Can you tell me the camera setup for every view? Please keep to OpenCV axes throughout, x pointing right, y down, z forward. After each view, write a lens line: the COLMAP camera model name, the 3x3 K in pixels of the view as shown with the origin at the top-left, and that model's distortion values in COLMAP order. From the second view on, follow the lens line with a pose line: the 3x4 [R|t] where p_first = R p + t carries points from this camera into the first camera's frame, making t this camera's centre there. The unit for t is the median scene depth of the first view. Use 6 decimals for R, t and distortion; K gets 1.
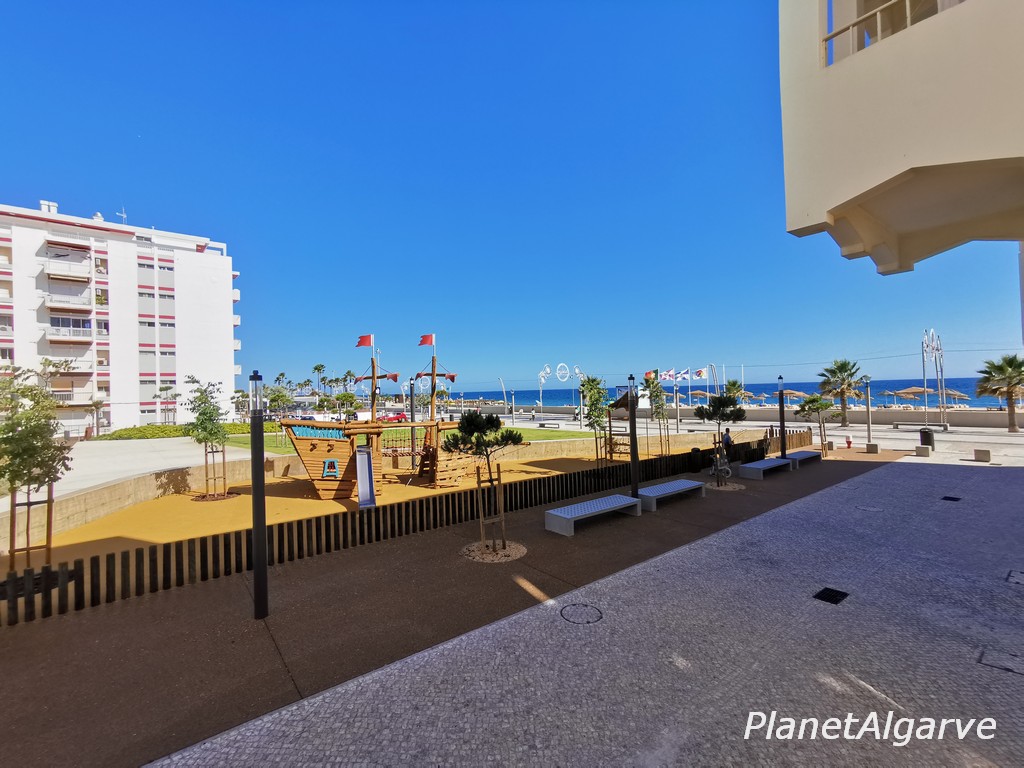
lens RADIAL K [[471.0, 0, 513.5], [0, 471.0, 385.9], [0, 0, 1]] dist [-0.002431, 0.013351]
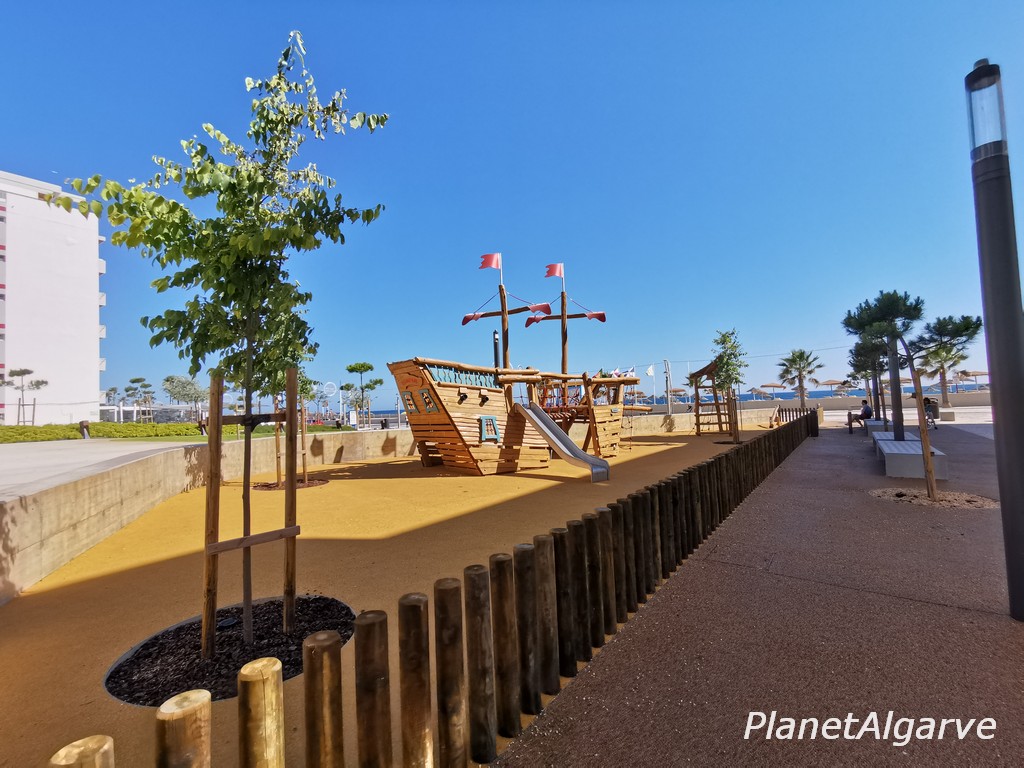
lens RADIAL K [[471.0, 0, 513.5], [0, 471.0, 385.9], [0, 0, 1]] dist [-0.002431, 0.013351]
pose [[0.964680, -0.003461, 0.263400, -0.519452], [0.013492, 0.999251, -0.036280, 0.135321], [-0.263077, 0.038553, 0.964004, 0.330409]]
